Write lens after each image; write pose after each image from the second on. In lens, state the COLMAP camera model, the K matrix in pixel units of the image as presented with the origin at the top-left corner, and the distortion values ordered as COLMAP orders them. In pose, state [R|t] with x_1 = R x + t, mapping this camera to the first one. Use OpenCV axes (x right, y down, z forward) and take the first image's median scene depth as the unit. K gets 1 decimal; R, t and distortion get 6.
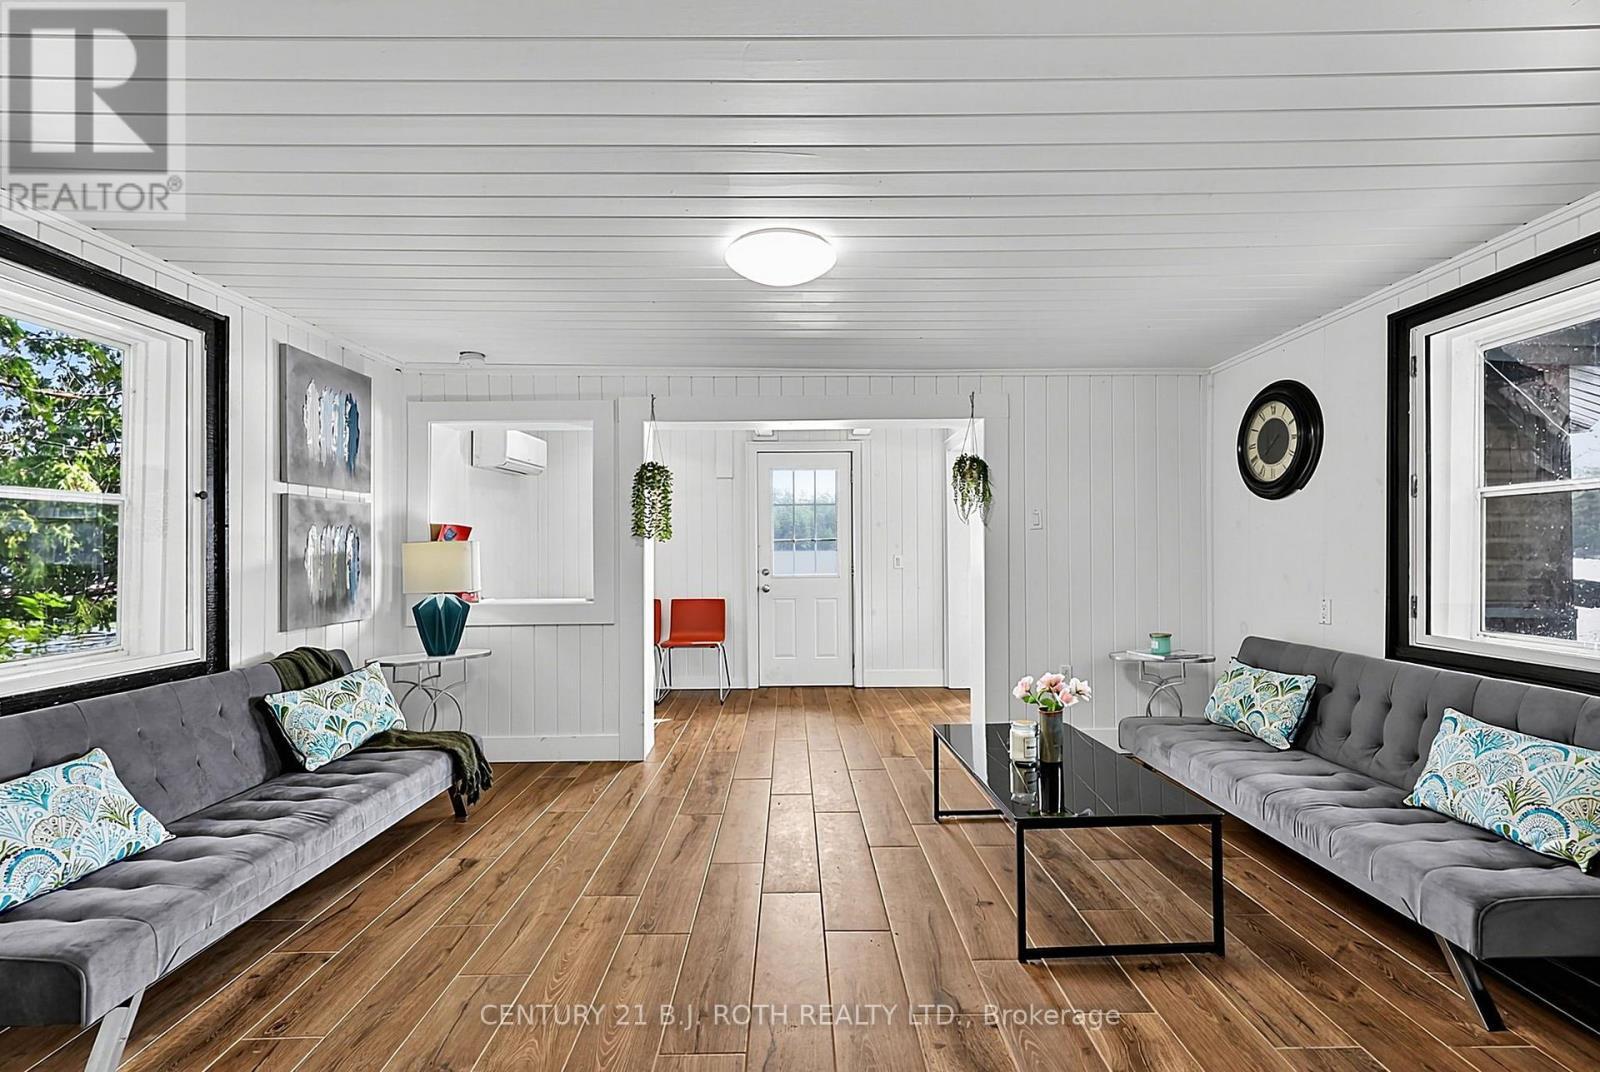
lens RADIAL K [[684.8, 0, 794.0], [0, 684.8, 540.3], [0, 0, 1]] dist [0.003273, 0.000166]
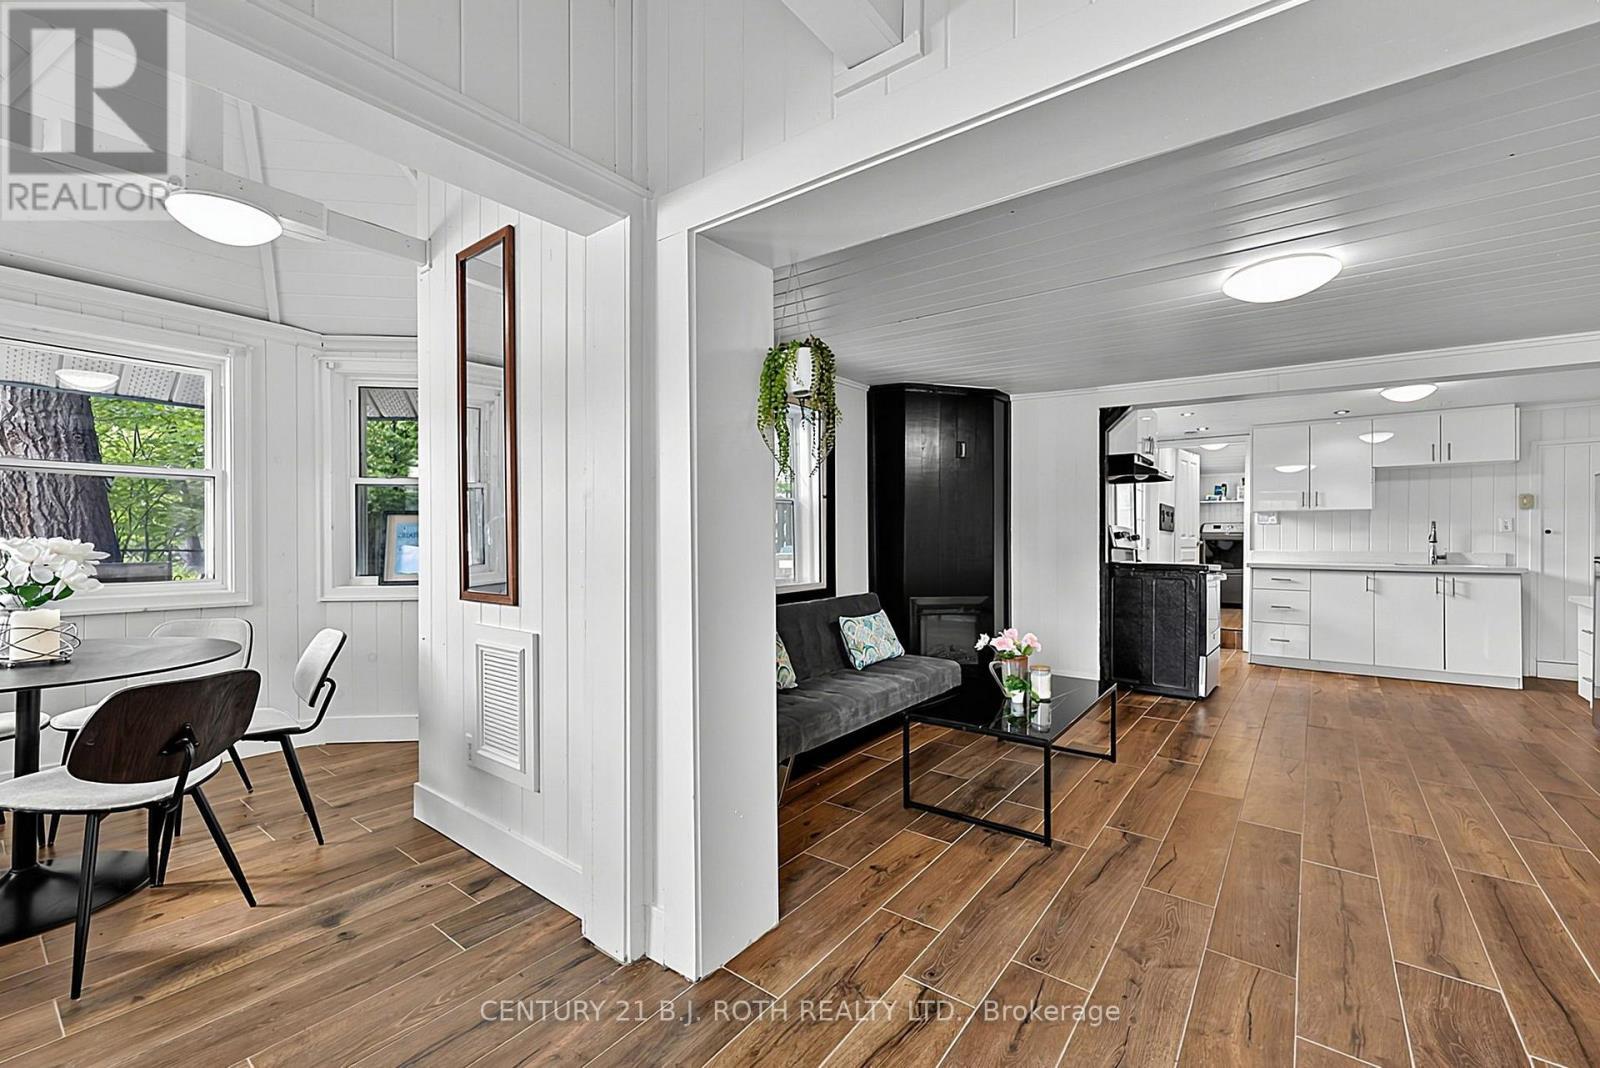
lens RADIAL K [[645.0, 0, 798.0], [0, 645.0, 536.6], [0, 0, 1]] dist [0.000756, -0.000464]
pose [[-0.778383, -0.000118, 0.627790, -0.057153], [-0.006509, 0.999948, -0.007882, 0.032063], [-0.627756, -0.010221, -0.778343, 1.976101]]
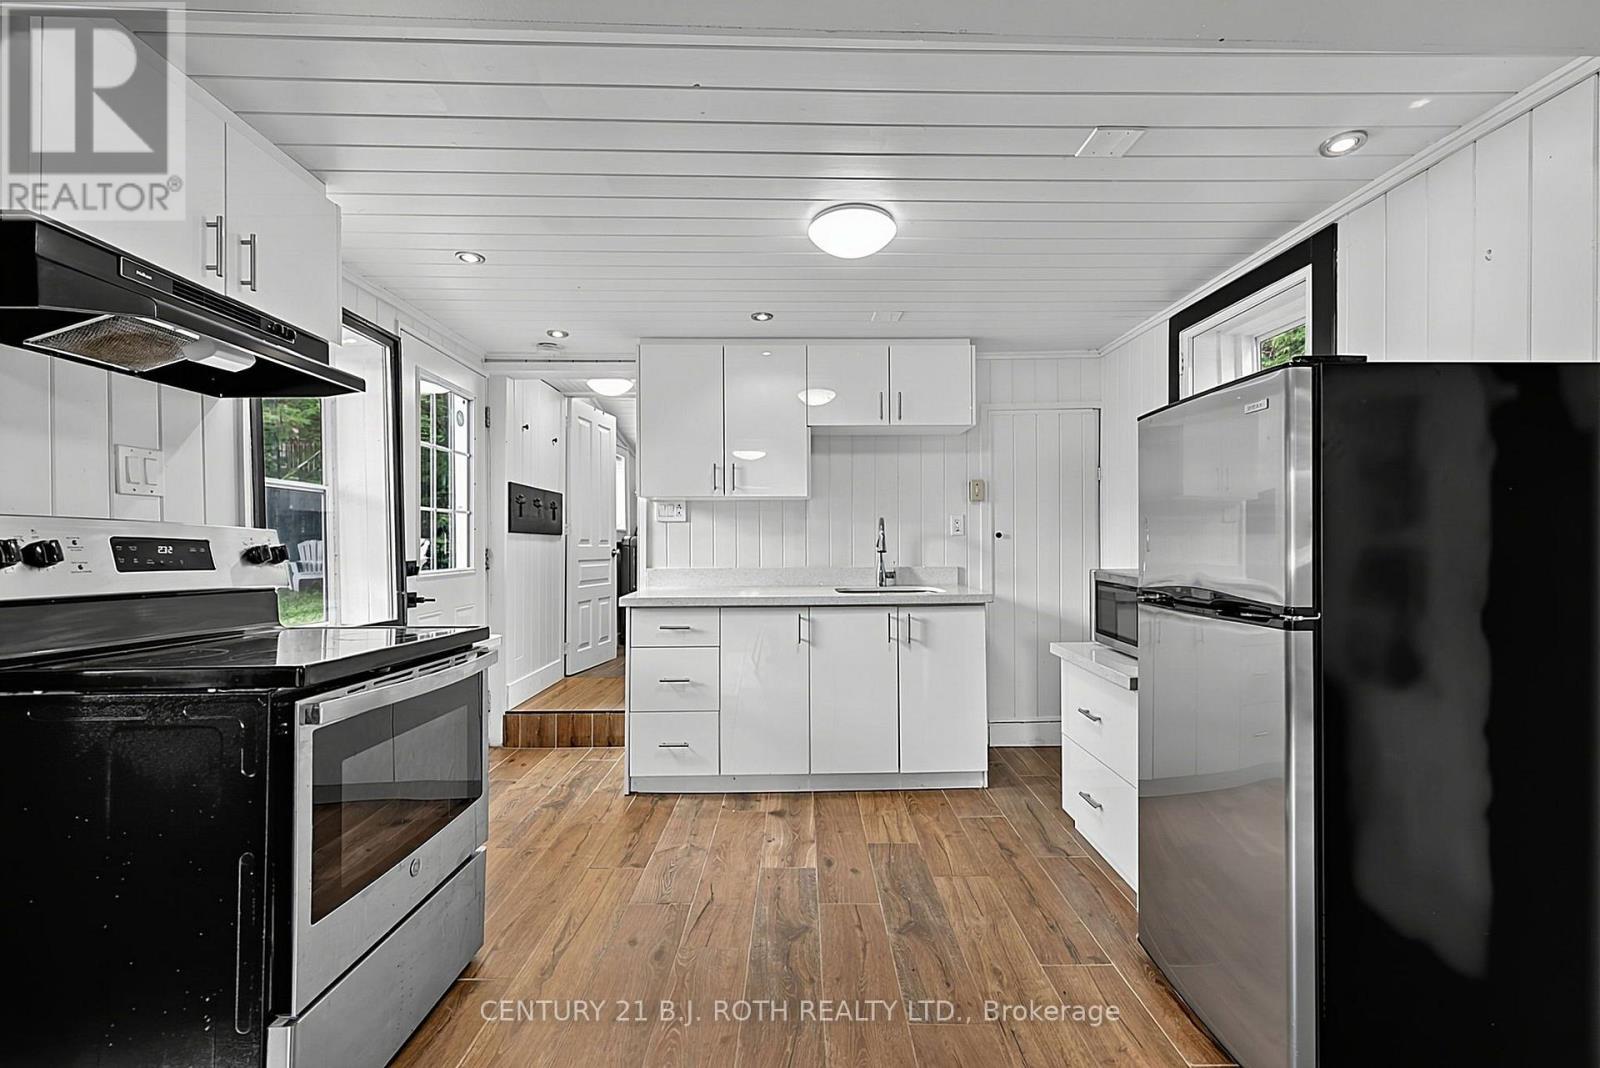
lens RADIAL K [[684.8, 0, 794.0], [0, 684.8, 538.3], [0, 0, 1]] dist [0.003273, 0.000166]
pose [[-0.999984, 0.005020, 0.002734, -0.163967], [0.004996, 0.999950, -0.008707, 0.005374], [-0.002778, -0.008694, -0.999958, 0.558201]]
